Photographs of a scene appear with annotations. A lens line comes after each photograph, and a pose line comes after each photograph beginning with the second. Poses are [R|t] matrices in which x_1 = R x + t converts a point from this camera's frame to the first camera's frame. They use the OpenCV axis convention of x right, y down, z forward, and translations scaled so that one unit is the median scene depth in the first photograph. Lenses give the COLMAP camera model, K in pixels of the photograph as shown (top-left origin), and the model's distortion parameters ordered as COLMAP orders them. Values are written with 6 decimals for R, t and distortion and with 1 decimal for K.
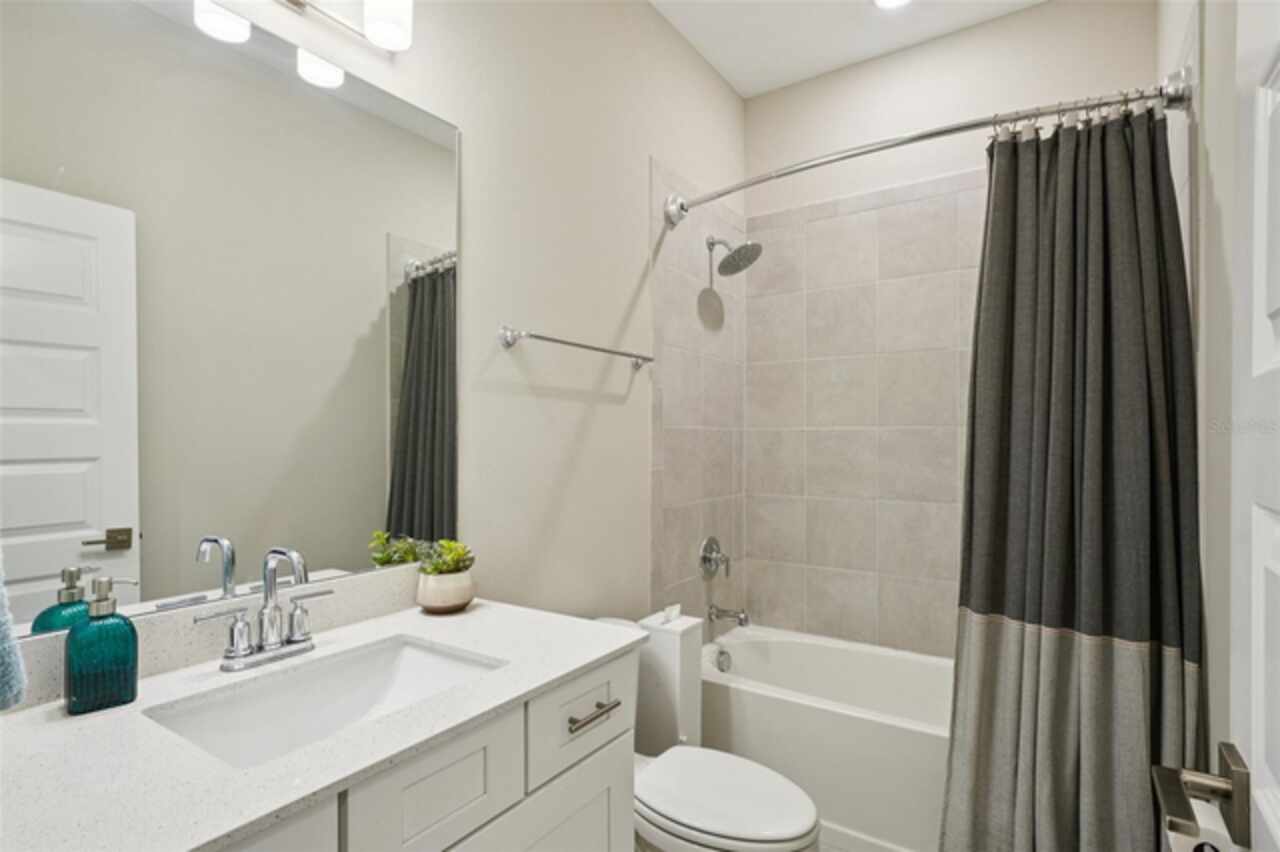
lens RADIAL K [[656.8, 0, 639.8], [0, 656.8, 434.0], [0, 0, 1]] dist [0.003304, 0.000509]
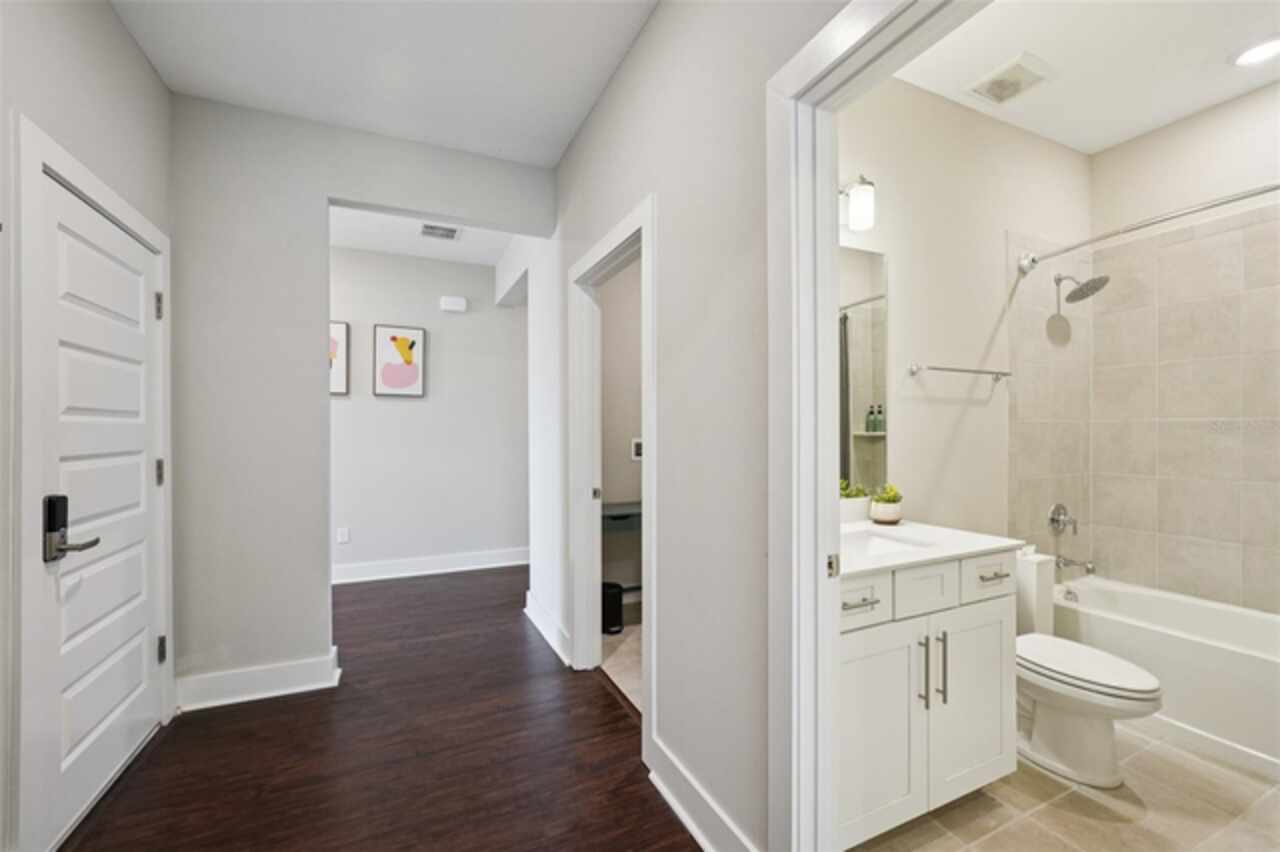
lens RADIAL K [[532.6, 0, 631.6], [0, 532.6, 430.0], [0, 0, 1]] dist [-0.011662, 0.002835]
pose [[0.852604, -0.001550, -0.522555, -0.073755], [0.007321, 0.999933, 0.008980, -0.006976], [0.522506, -0.011482, 0.852558, -0.381594]]
